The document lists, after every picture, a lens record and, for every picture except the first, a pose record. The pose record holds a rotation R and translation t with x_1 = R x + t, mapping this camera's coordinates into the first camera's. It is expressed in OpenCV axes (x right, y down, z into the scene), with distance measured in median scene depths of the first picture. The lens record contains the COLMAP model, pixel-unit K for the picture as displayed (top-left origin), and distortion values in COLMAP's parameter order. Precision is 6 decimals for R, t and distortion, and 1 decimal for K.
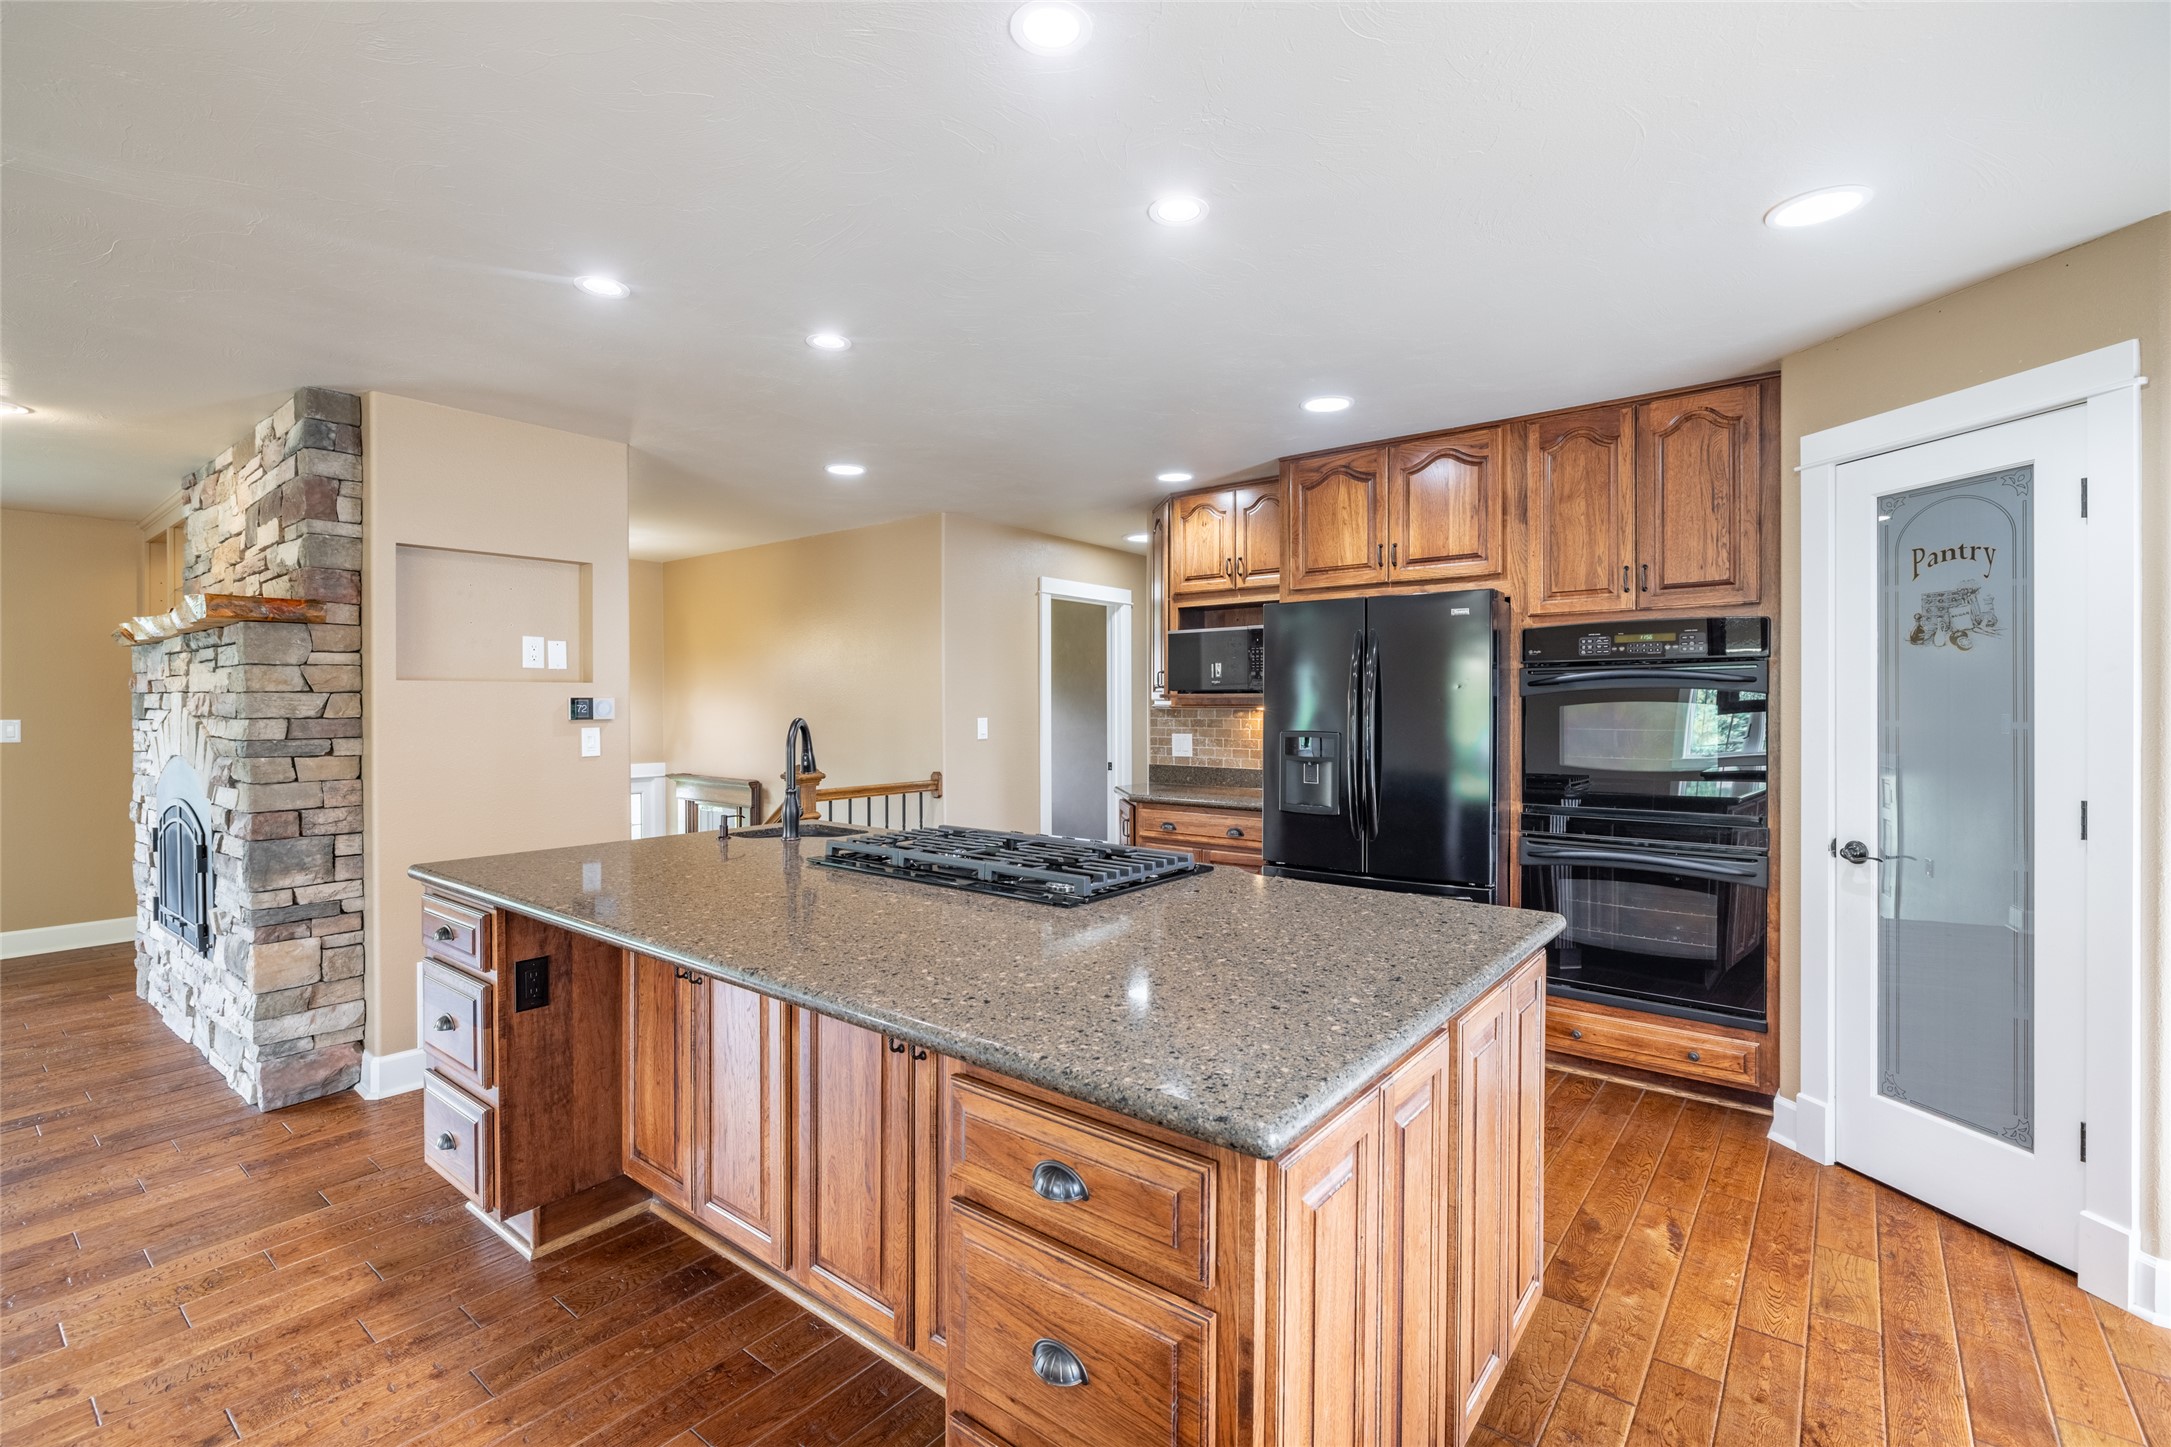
lens RADIAL K [[969.4, 0, 1076.6], [0, 969.4, 718.6], [0, 0, 1]] dist [-0.004738, -0.000333]
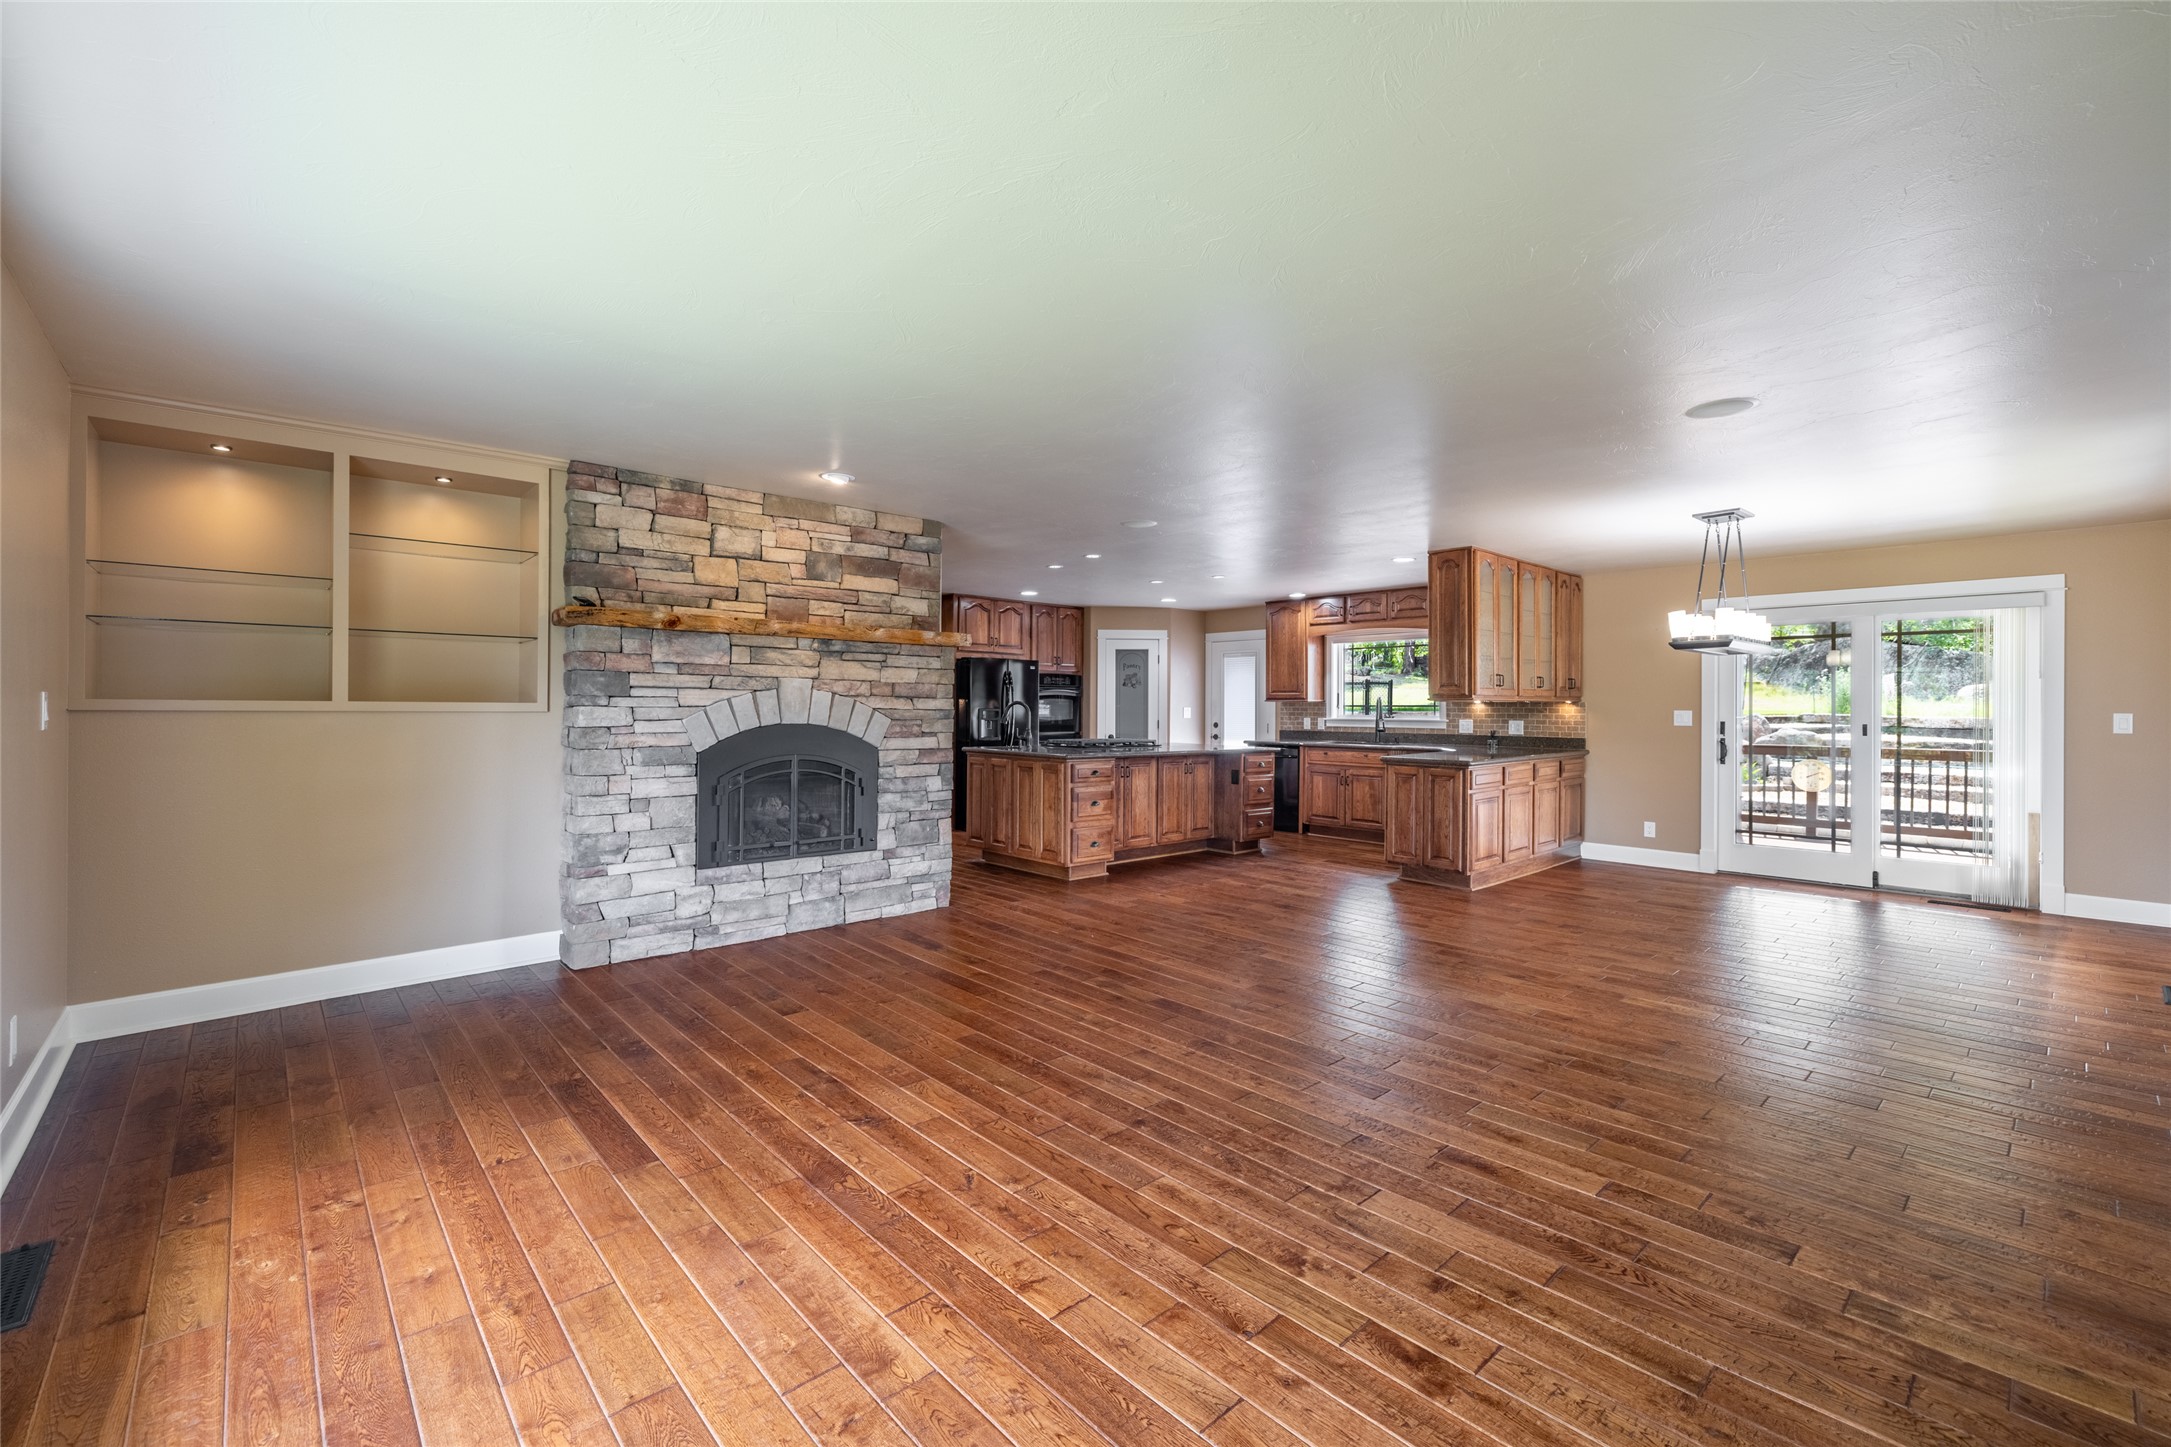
lens RADIAL K [[919.1, 0, 1080.7], [0, 919.1, 705.8], [0, 0, 1]] dist [-0.001213, -0.000013]
pose [[0.156603, 0.005539, 0.987646, -2.318356], [0.004781, 0.999968, -0.006366, 0.024827], [-0.987650, 0.005719, 0.156571, 0.413363]]
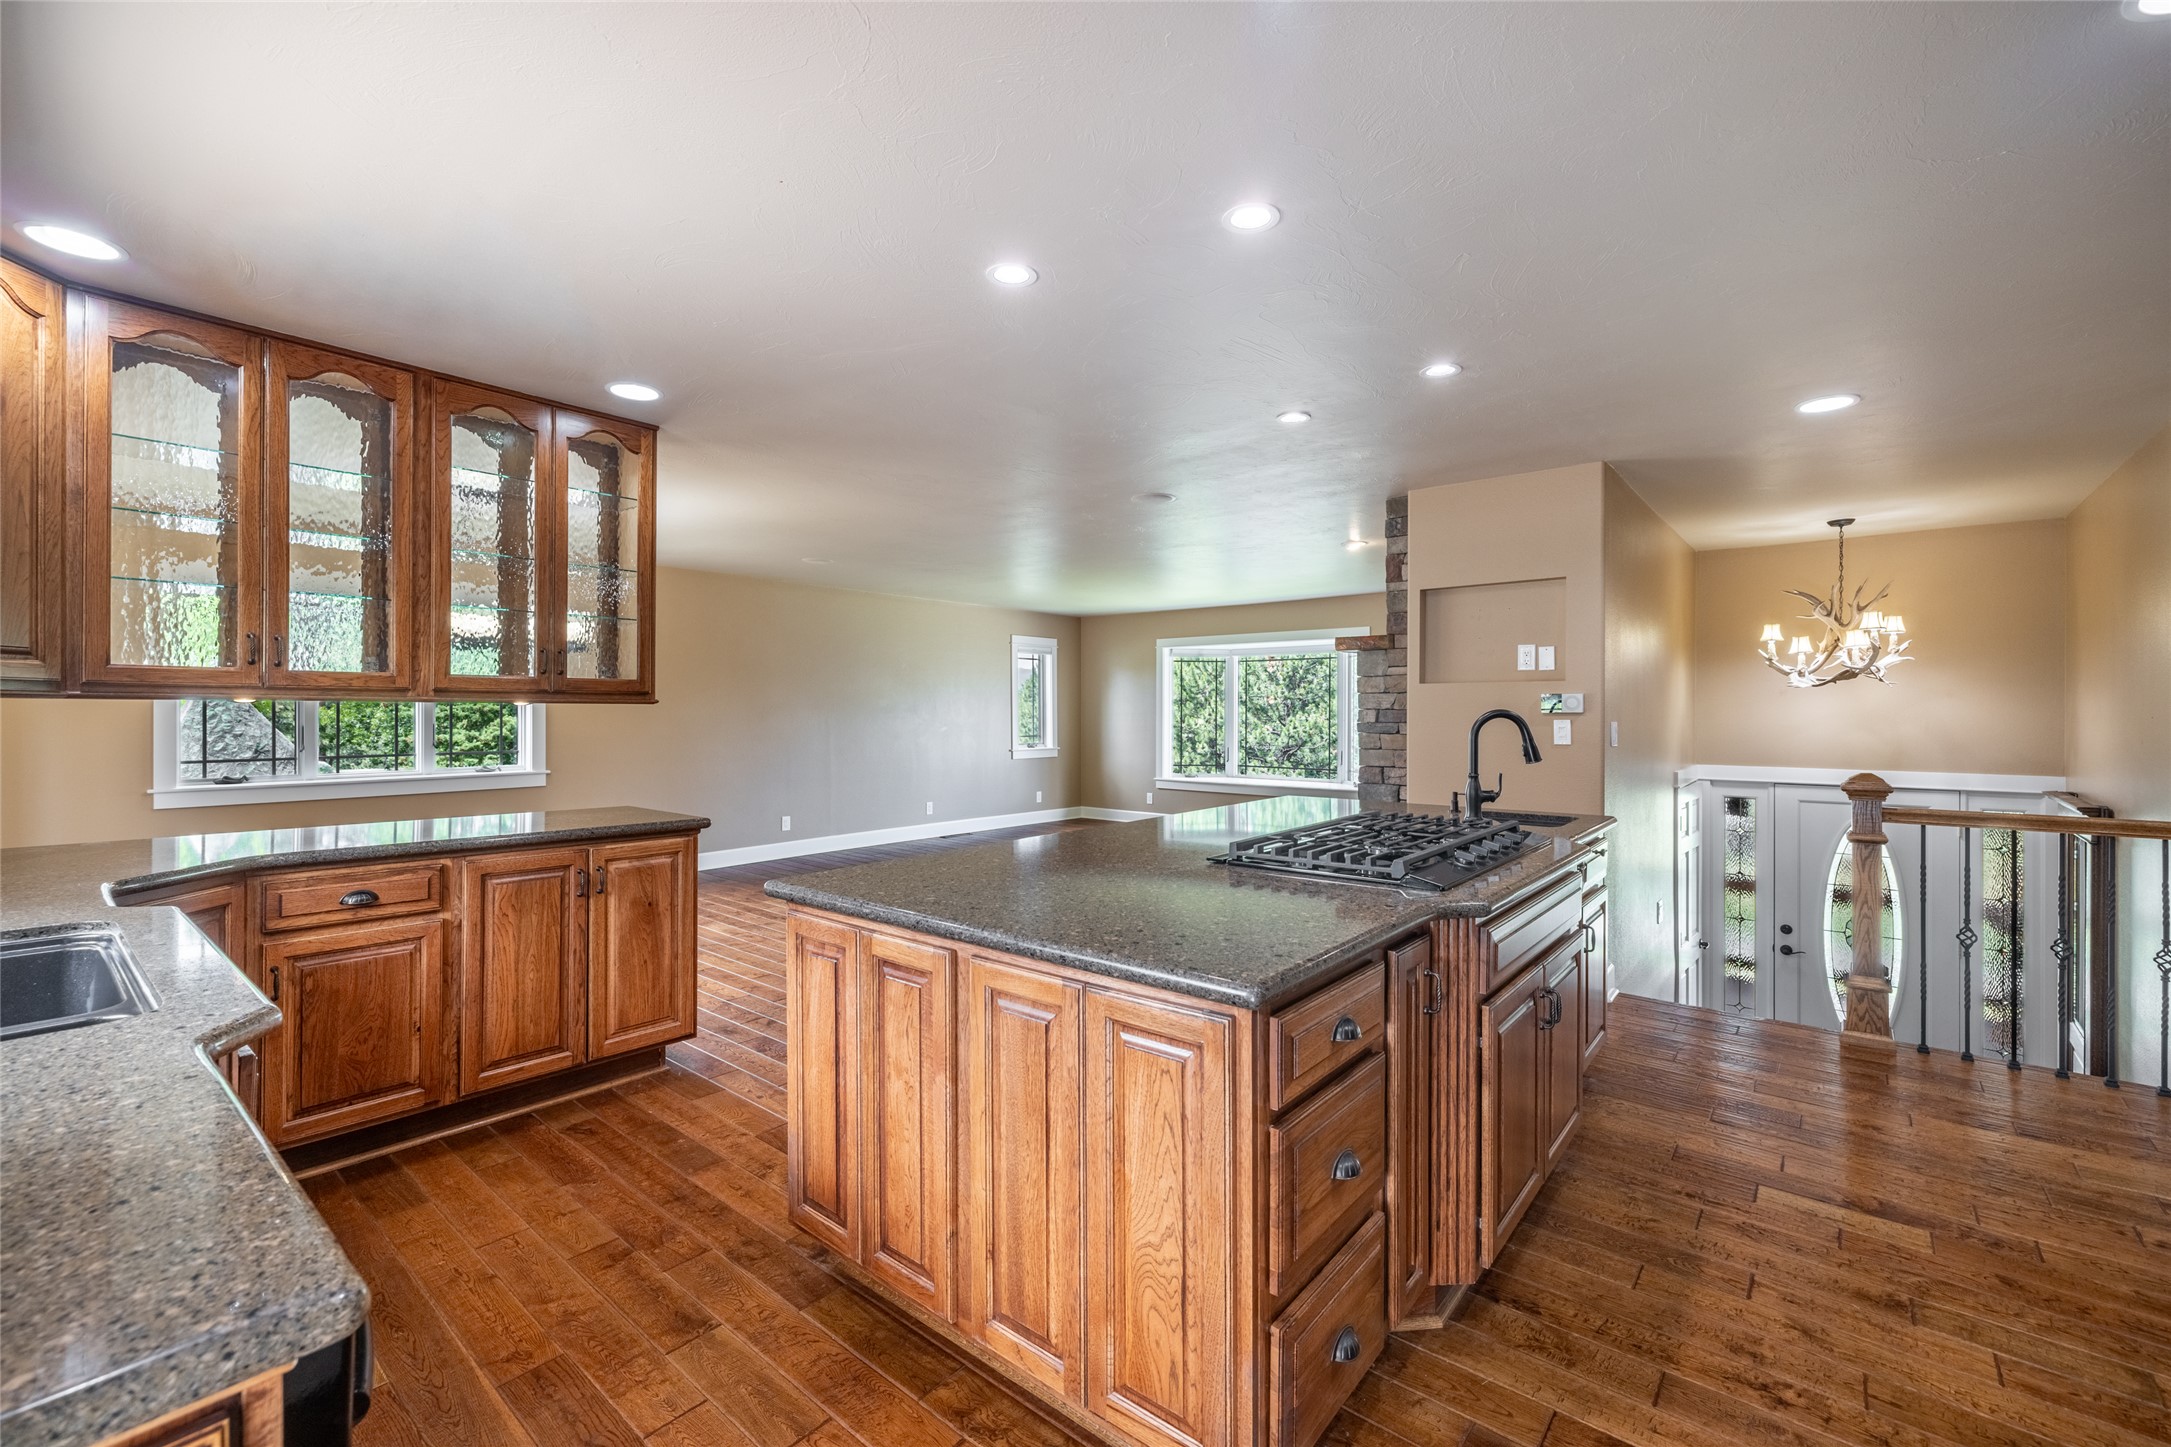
lens RADIAL K [[907.0, 0, 1085.7], [0, 907.0, 711.8], [0, 0, 1]] dist [0.002207, 0.000301]
pose [[-0.022308, 0.004338, -0.999742, 0.646543], [-0.015018, 0.999876, 0.004674, 0.002699], [0.999638, 0.015118, -0.022240, 0.499467]]
